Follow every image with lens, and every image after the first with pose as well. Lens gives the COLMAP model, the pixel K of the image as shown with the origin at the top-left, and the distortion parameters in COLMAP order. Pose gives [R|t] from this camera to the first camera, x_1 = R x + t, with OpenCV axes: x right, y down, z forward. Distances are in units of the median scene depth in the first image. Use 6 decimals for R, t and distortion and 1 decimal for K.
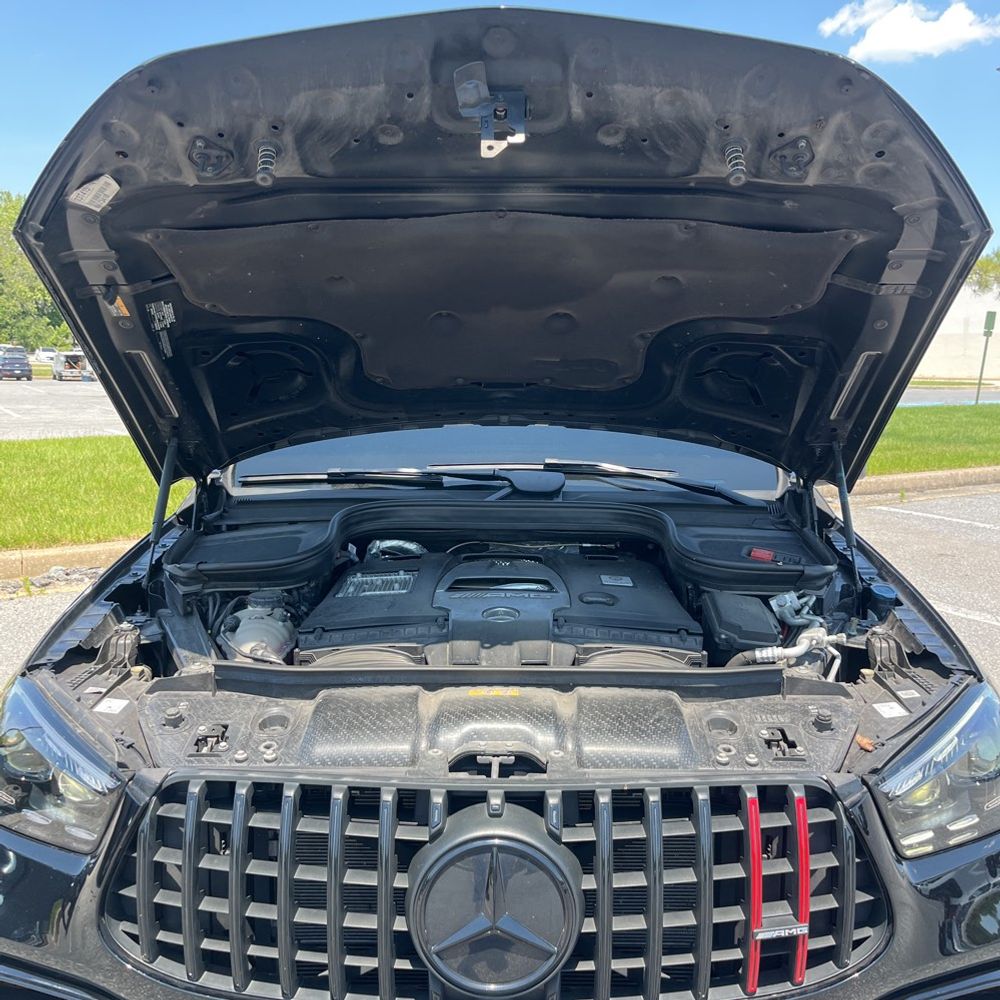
lens RADIAL K [[996.0, 0, 499.1], [0, 996.0, 515.0], [0, 0, 1]] dist [0.015115, 0.003186]
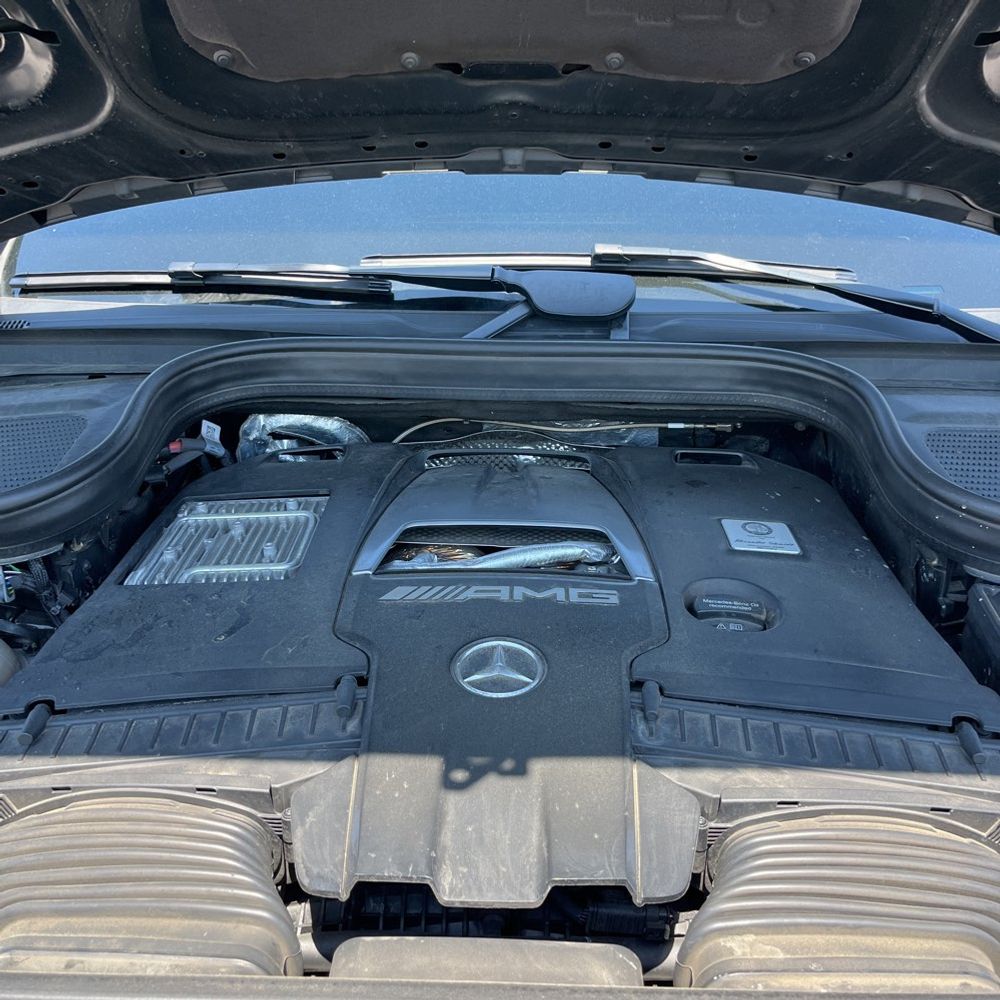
lens RADIAL K [[969.8, 0, 500.2], [0, 969.8, 535.1], [0, 0, 1]] dist [0.009605, 0.004236]
pose [[0.999920, 0.006074, -0.011136, 0.005054], [-0.003067, 0.967638, 0.252324, -0.040537], [0.012308, -0.252269, 0.967579, 0.521417]]
